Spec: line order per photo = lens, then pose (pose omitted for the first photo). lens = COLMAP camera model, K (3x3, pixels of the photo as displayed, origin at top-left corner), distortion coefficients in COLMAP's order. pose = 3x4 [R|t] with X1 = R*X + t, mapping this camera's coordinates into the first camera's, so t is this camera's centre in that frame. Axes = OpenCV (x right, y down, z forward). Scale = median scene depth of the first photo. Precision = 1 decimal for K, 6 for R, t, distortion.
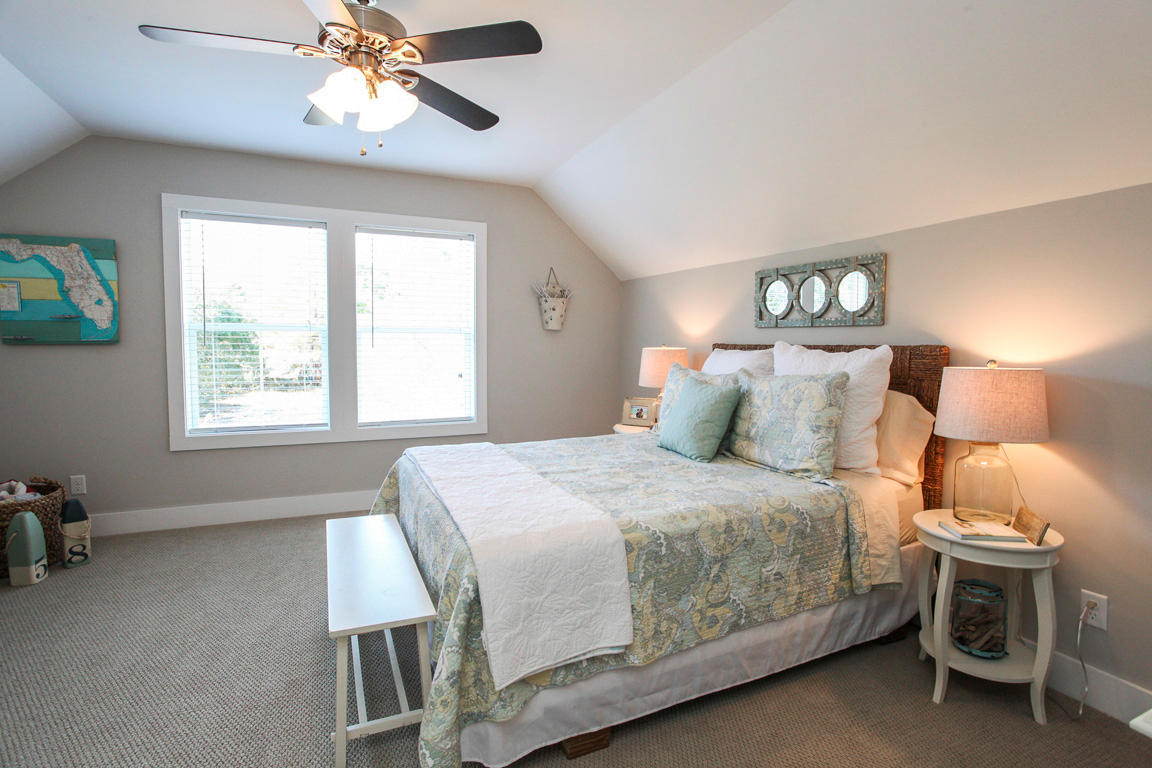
lens RADIAL K [[557.9, 0, 575.3], [0, 557.9, 383.6], [0, 0, 1]] dist [-0.063316, 0.022277]
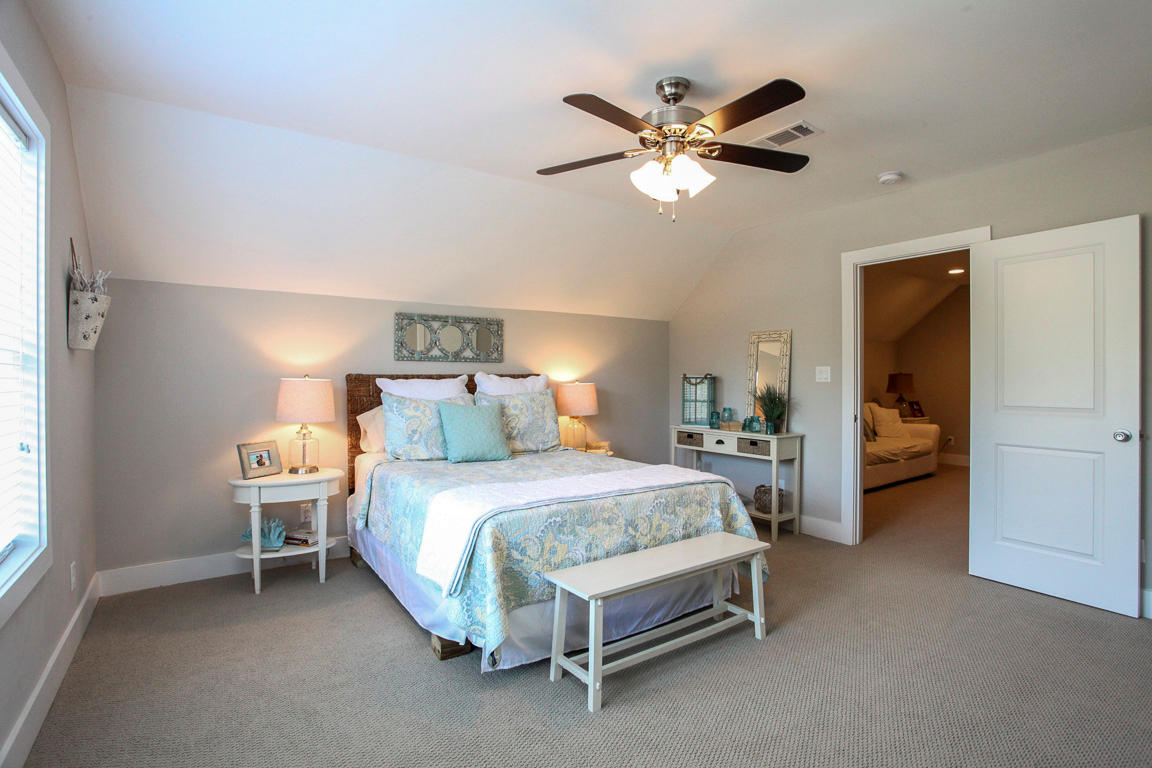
lens RADIAL K [[557.9, 0, 574.7], [0, 557.9, 379.6], [0, 0, 1]] dist [-0.063316, 0.022277]
pose [[-0.159761, -0.013288, 0.987066, -0.982244], [0.071839, 0.997102, 0.025051, -0.067672], [-0.984538, 0.074912, -0.158344, 0.888995]]
